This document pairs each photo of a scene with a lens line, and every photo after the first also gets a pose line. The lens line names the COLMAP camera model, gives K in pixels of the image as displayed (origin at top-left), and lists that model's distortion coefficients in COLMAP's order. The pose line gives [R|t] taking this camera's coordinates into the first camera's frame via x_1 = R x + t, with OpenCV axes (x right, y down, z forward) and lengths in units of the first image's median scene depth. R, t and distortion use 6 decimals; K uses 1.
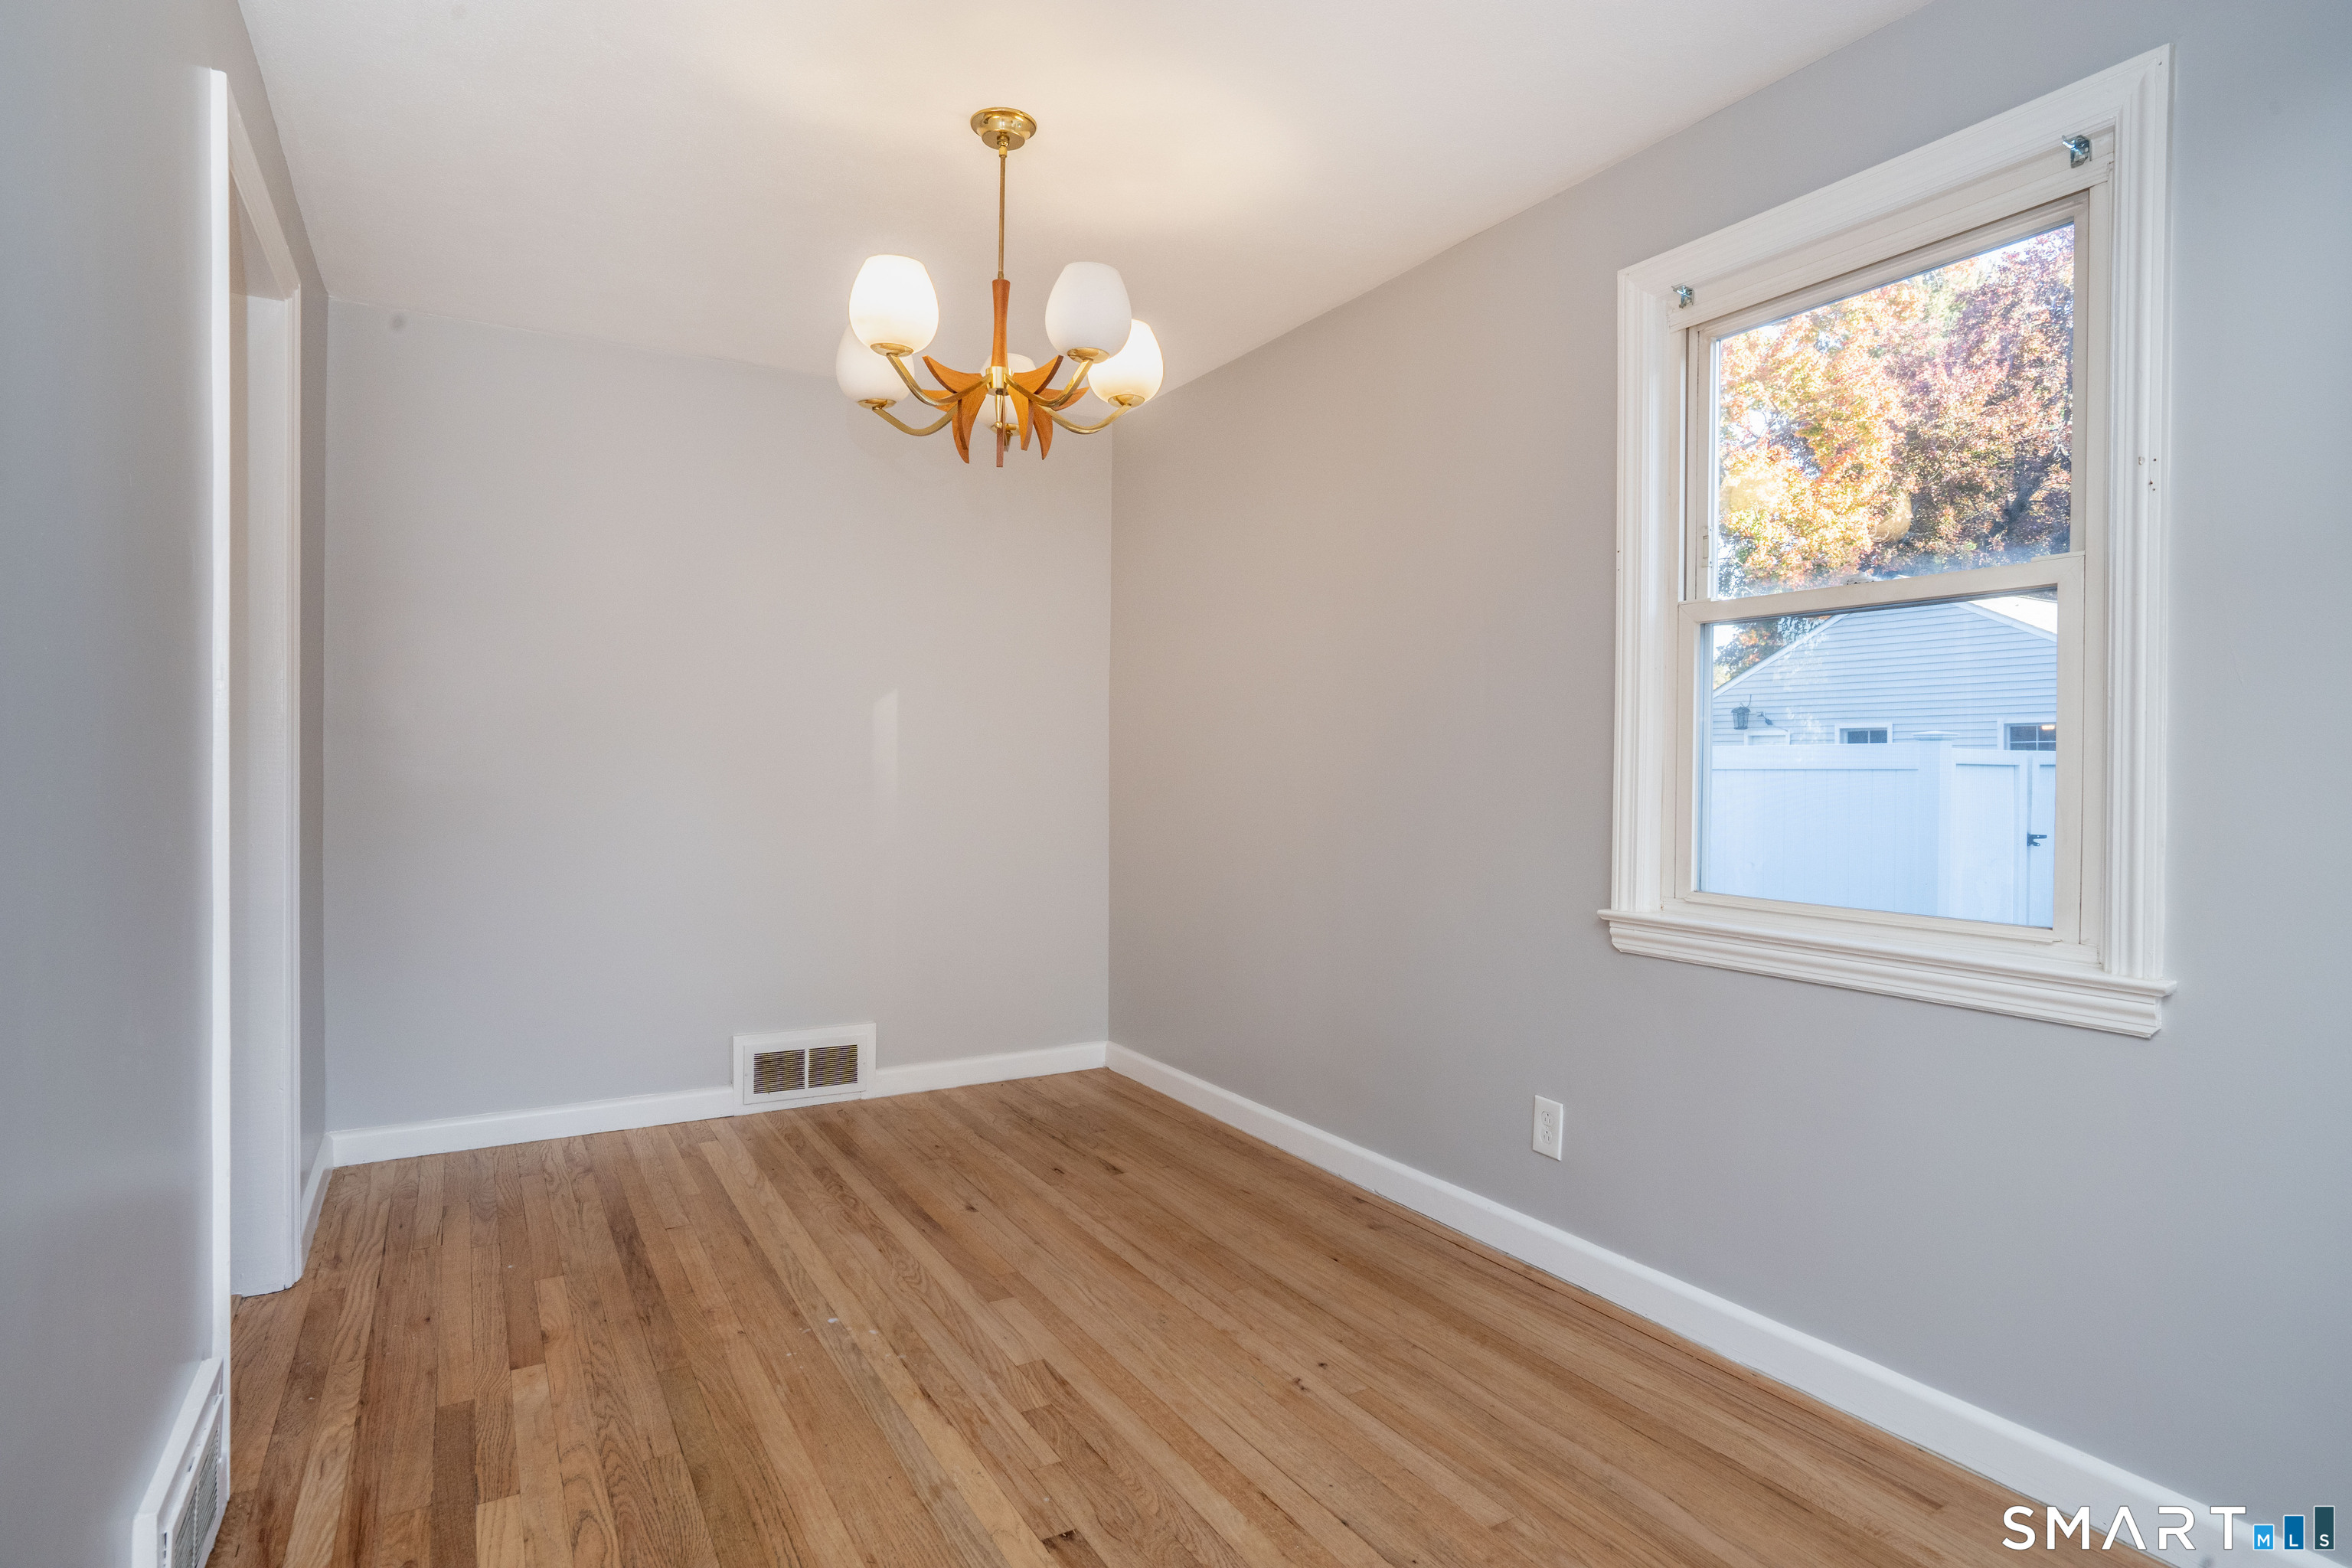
lens RADIAL K [[1208.0, 0, 1167.0], [0, 1208.0, 781.5], [0, 0, 1]] dist [-0.017886, 0.003221]
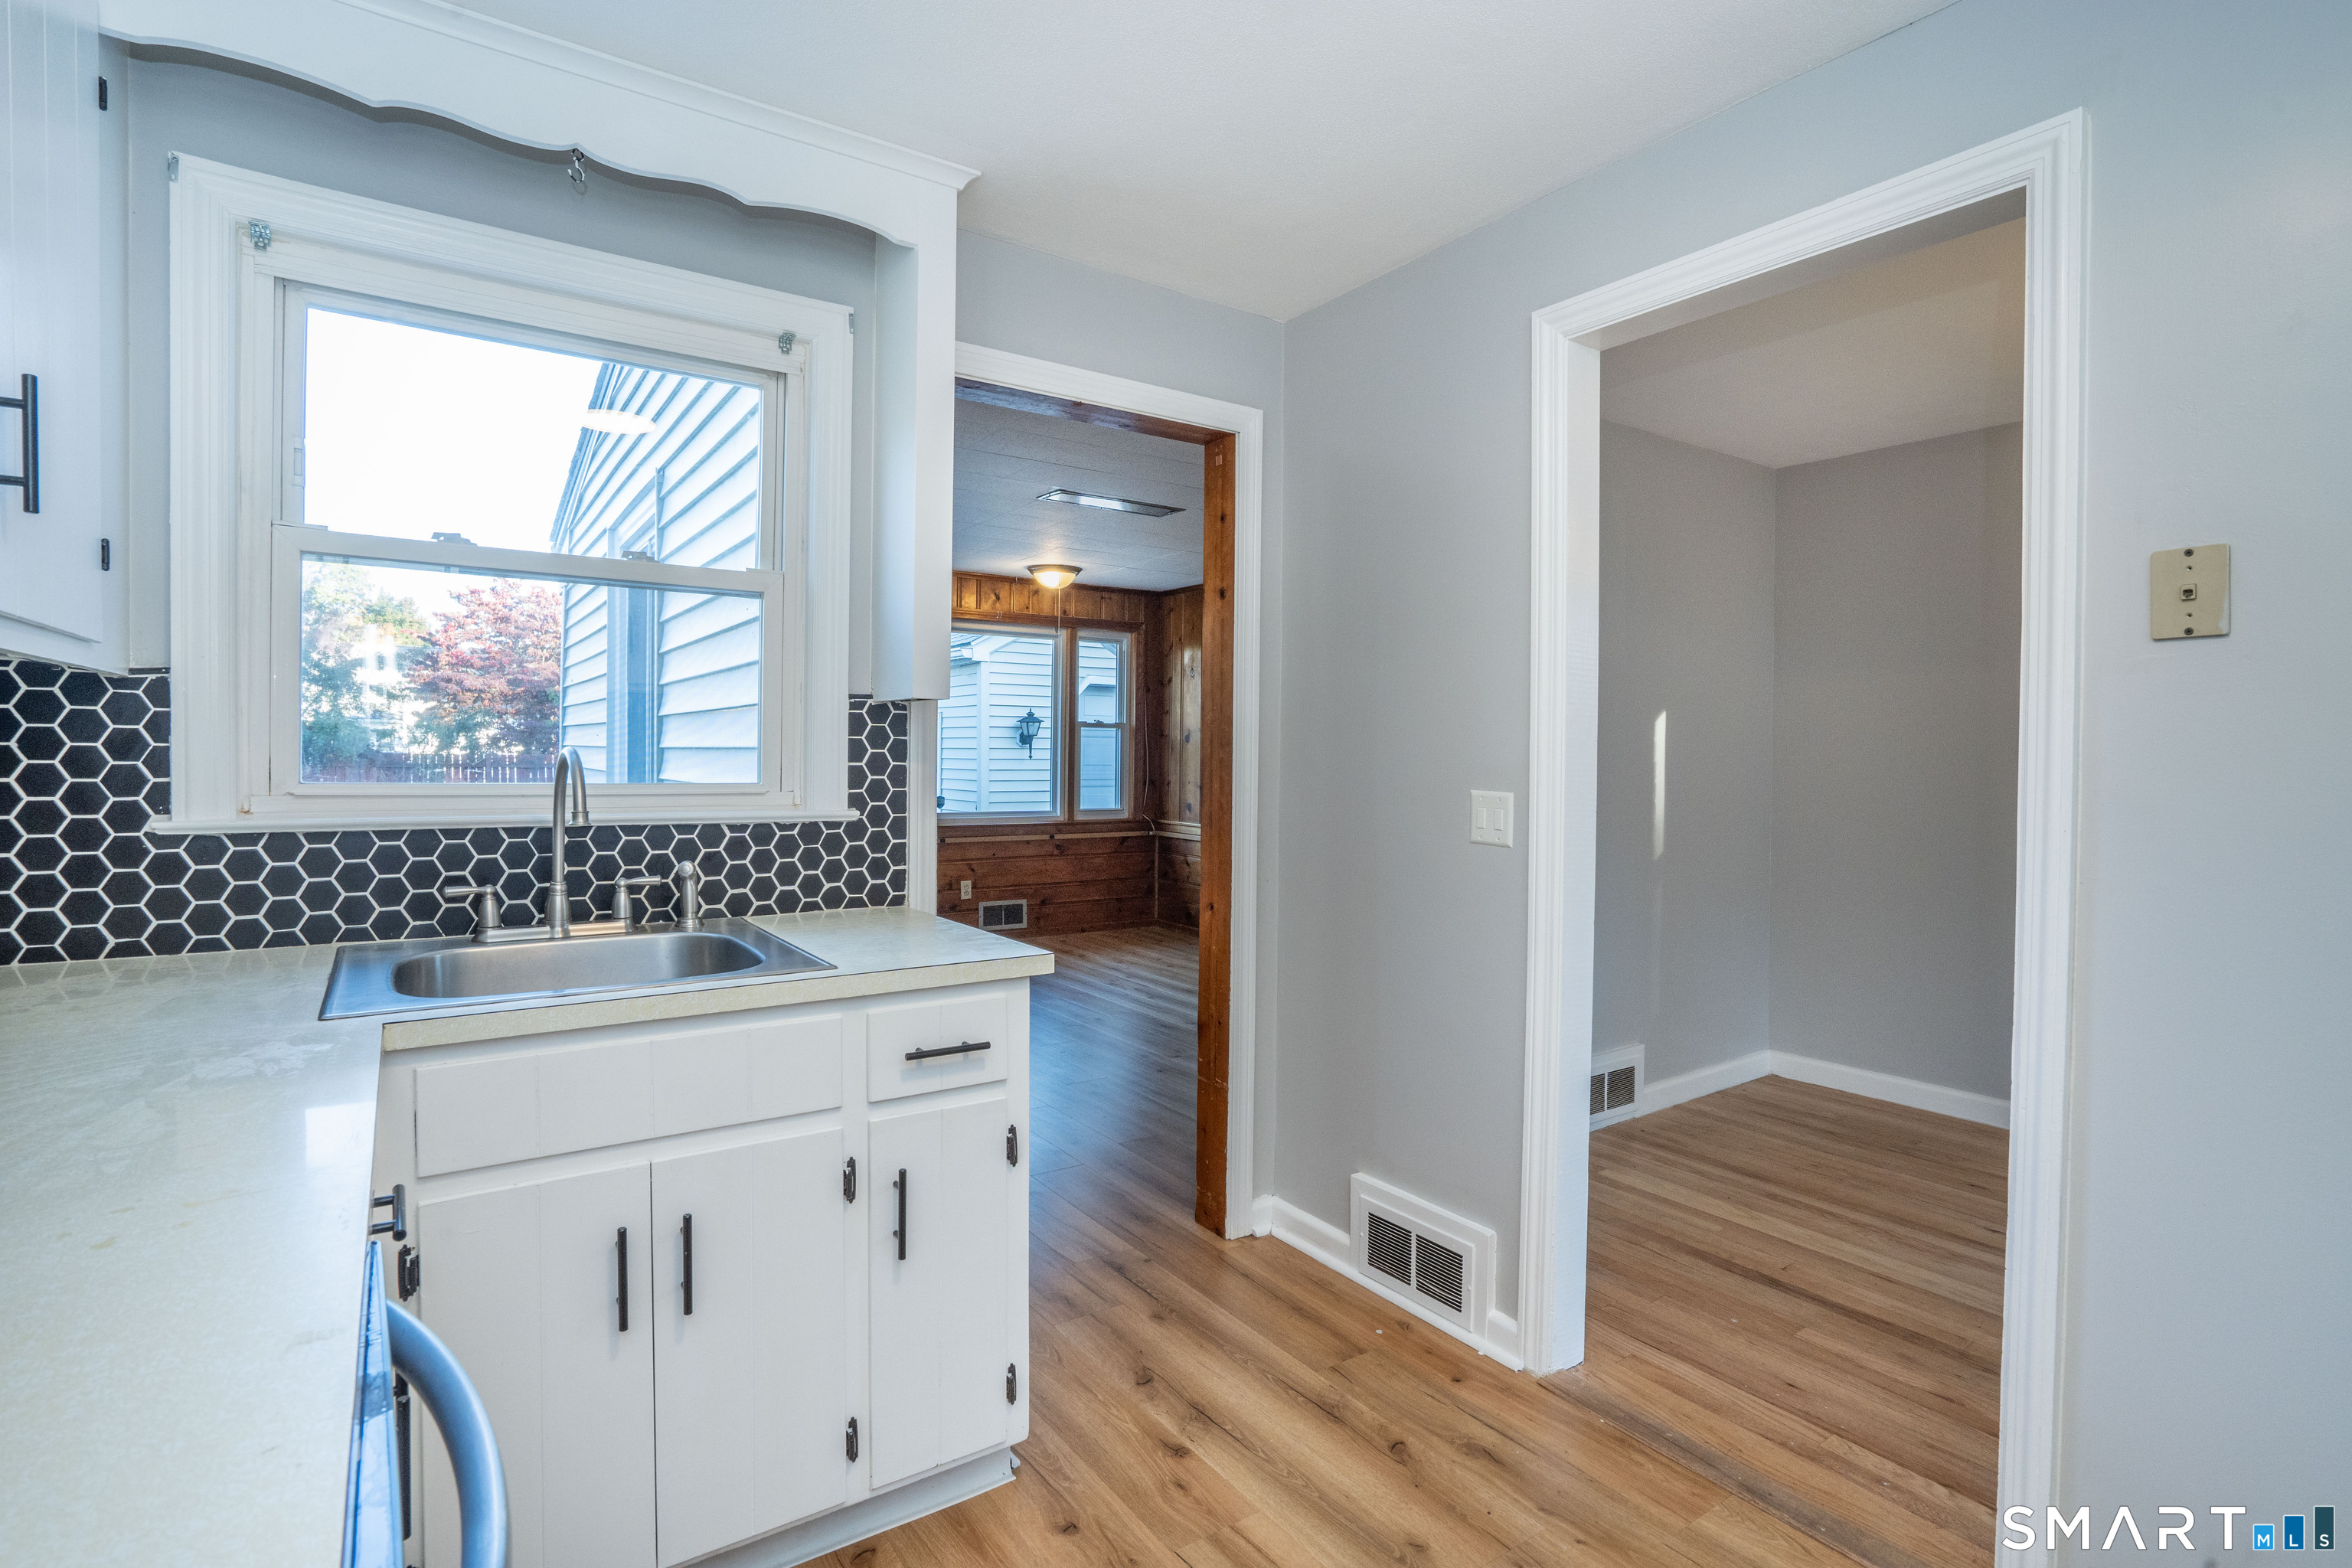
lens RADIAL K [[1118.8, 0, 1130.6], [0, 1118.8, 783.3], [0, 0, 1]] dist [-0.034194, 0.003985]
pose [[0.998890, -0.010053, 0.046025, -0.938827], [0.009268, 0.999809, 0.017231, -0.055698], [-0.046189, -0.016785, 0.998792, 0.097471]]
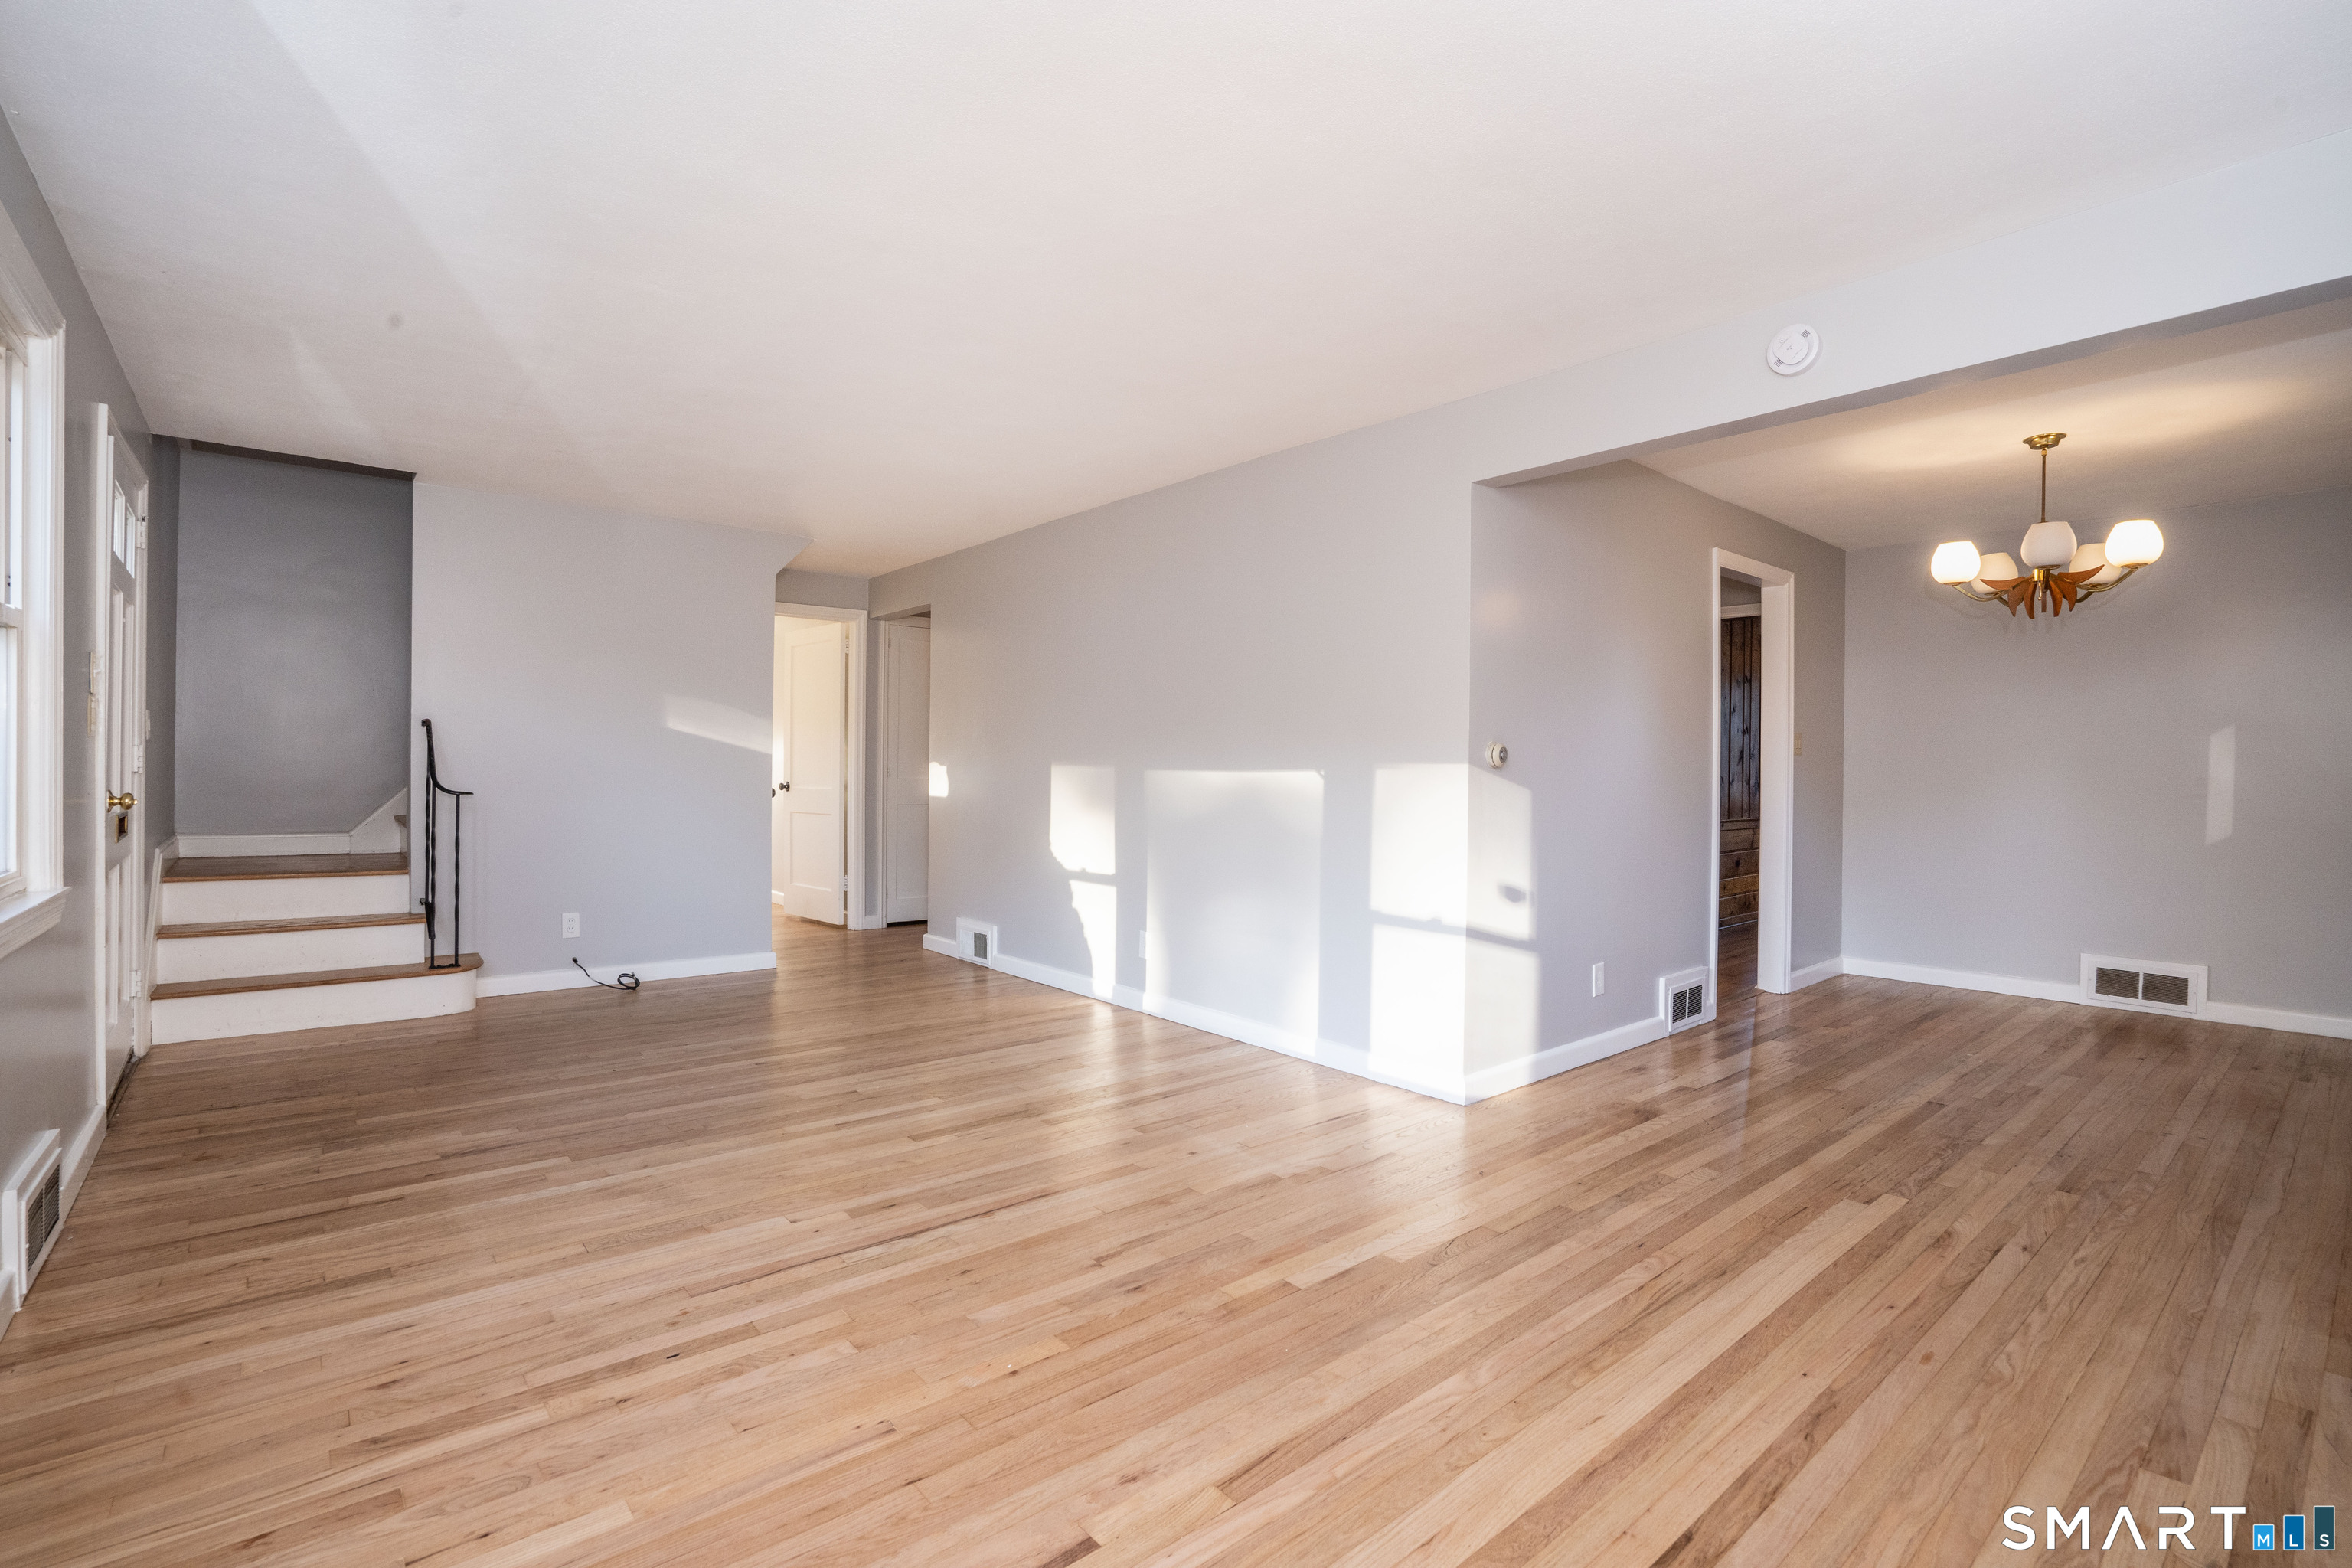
lens RADIAL K [[1078.9, 0, 1153.8], [0, 1078.9, 770.8], [0, 0, 1]] dist [-0.047686, 0.011481]
pose [[0.149686, -0.006637, -0.988711, 0.973912], [-0.019871, 0.999755, -0.009719, 0.017207], [0.988534, 0.021102, 0.149517, -0.474198]]
